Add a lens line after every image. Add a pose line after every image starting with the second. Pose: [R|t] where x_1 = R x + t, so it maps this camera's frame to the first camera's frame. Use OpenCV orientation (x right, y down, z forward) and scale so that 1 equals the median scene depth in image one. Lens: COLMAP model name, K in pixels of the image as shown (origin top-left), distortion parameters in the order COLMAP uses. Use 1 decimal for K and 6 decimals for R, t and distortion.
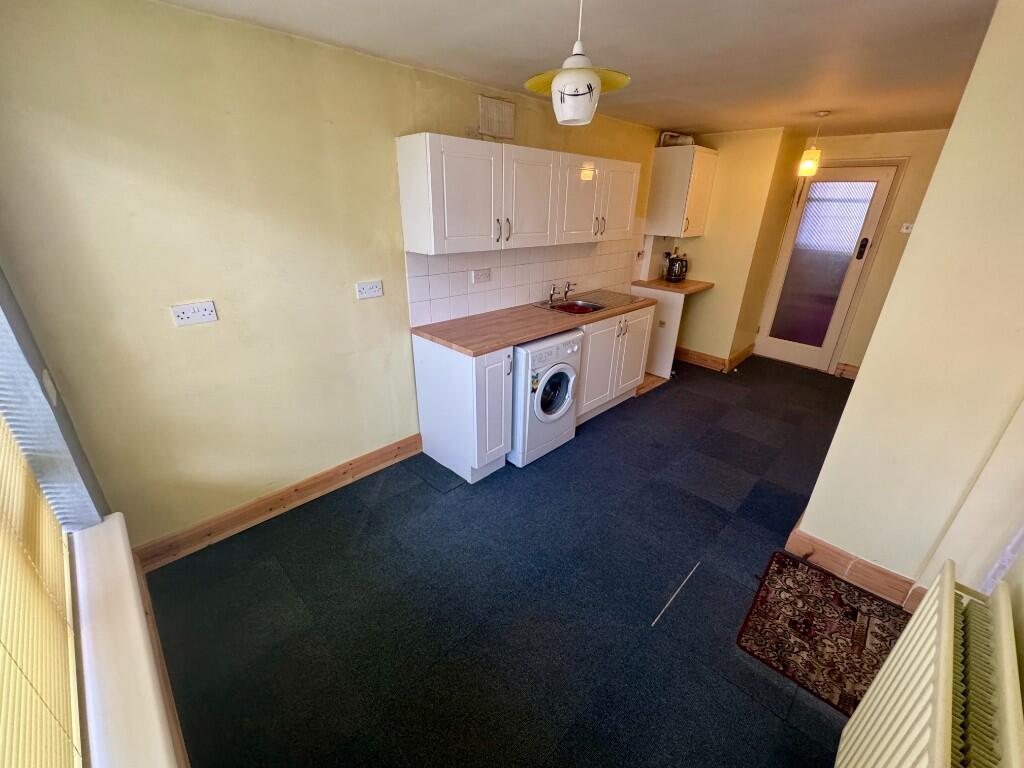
lens RADIAL K [[416.4, 0, 511.6], [0, 416.4, 382.2], [0, 0, 1]] dist [-0.004634, -0.000279]
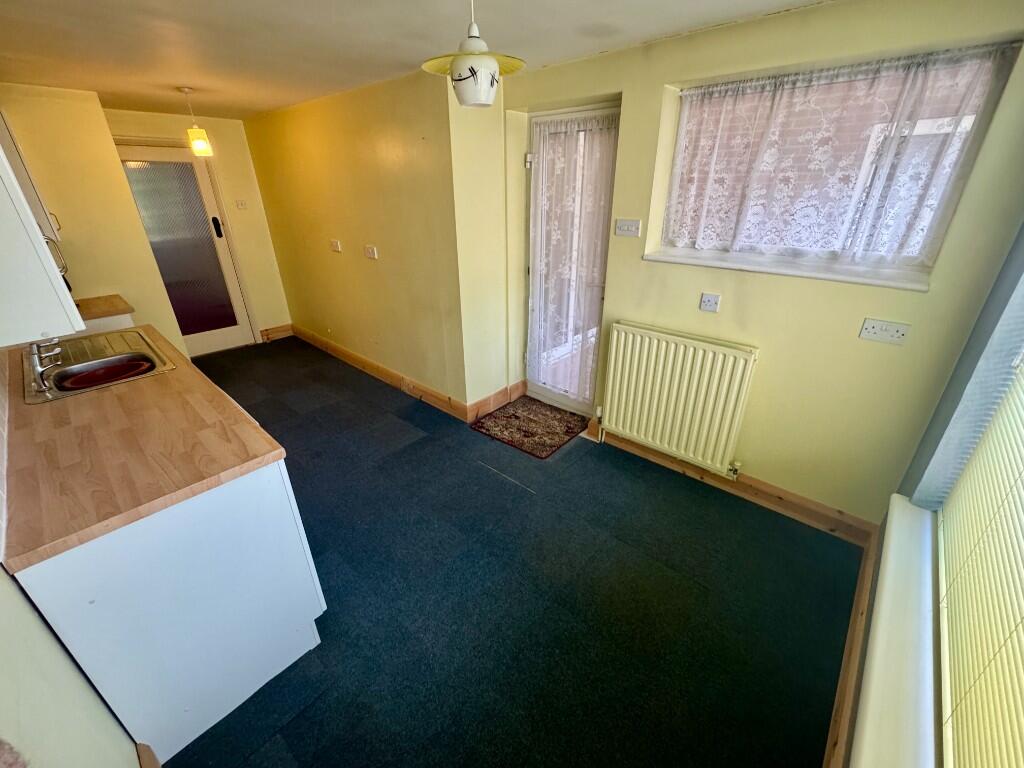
lens RADIAL K [[416.4, 0, 512.3], [0, 416.4, 382.4], [0, 0, 1]] dist [-0.004634, -0.000279]
pose [[-0.042205, -0.443620, 0.895220, -0.522377], [0.406528, 0.810867, 0.420986, -0.233773], [-0.912663, 0.381700, 0.146121, 0.510216]]
